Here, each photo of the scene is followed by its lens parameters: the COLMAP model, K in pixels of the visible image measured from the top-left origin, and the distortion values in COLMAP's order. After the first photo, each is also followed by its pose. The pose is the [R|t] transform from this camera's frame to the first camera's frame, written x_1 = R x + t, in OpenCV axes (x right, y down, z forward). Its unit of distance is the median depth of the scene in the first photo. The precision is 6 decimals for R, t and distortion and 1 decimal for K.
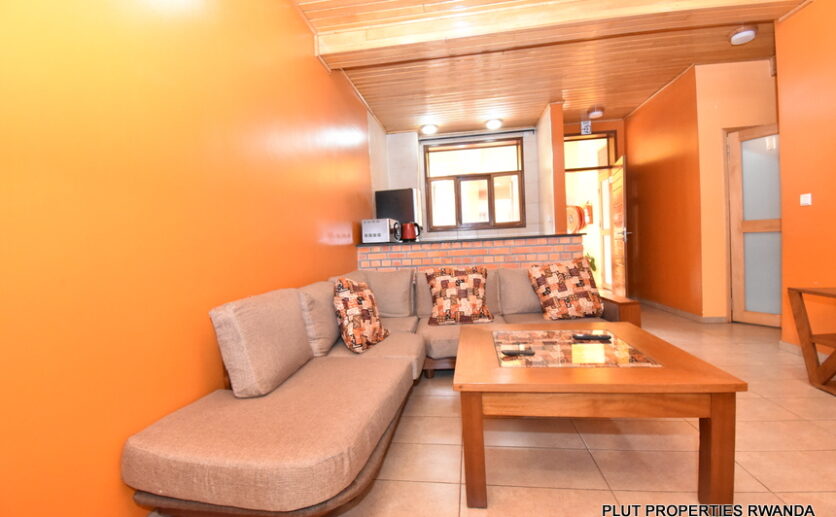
lens RADIAL K [[372.6, 0, 413.0], [0, 372.6, 260.9], [0, 0, 1]] dist [0.000460, -0.009201]
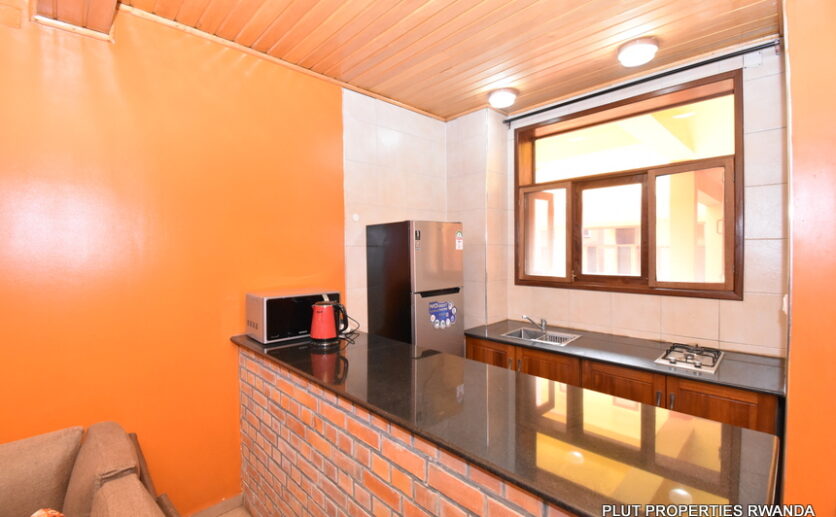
lens RADIAL K [[372.6, 0, 418.1], [0, 372.6, 256.7], [0, 0, 1]] dist [0.000460, -0.009201]
pose [[0.783543, 0.051206, -0.619225, 0.424319], [-0.047577, 0.998617, 0.022377, -0.198118], [0.619514, 0.011928, 0.784895, 0.750189]]
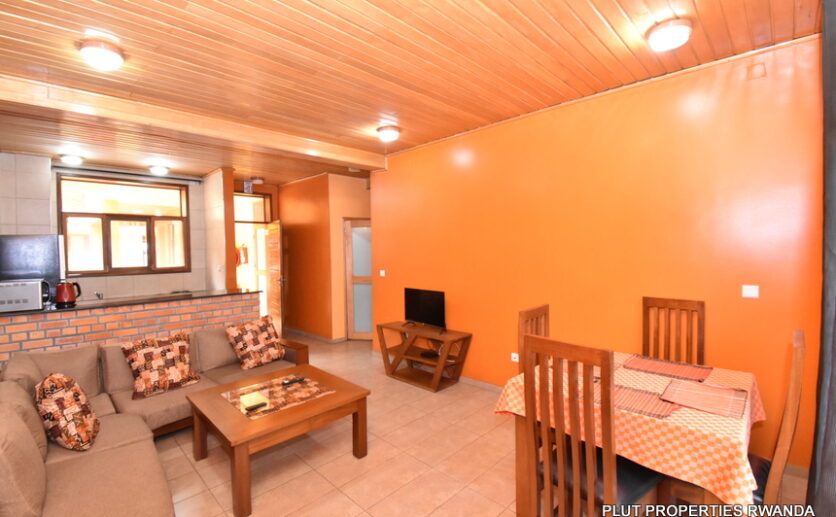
lens RADIAL K [[372.6, 0, 419.9], [0, 372.6, 258.1], [0, 0, 1]] dist [0.000460, -0.009201]
pose [[0.593546, 0.019227, 0.804570, -0.230570], [0.020981, 0.999005, -0.039352, -0.116820], [-0.804527, 0.040238, 0.592552, -0.185273]]
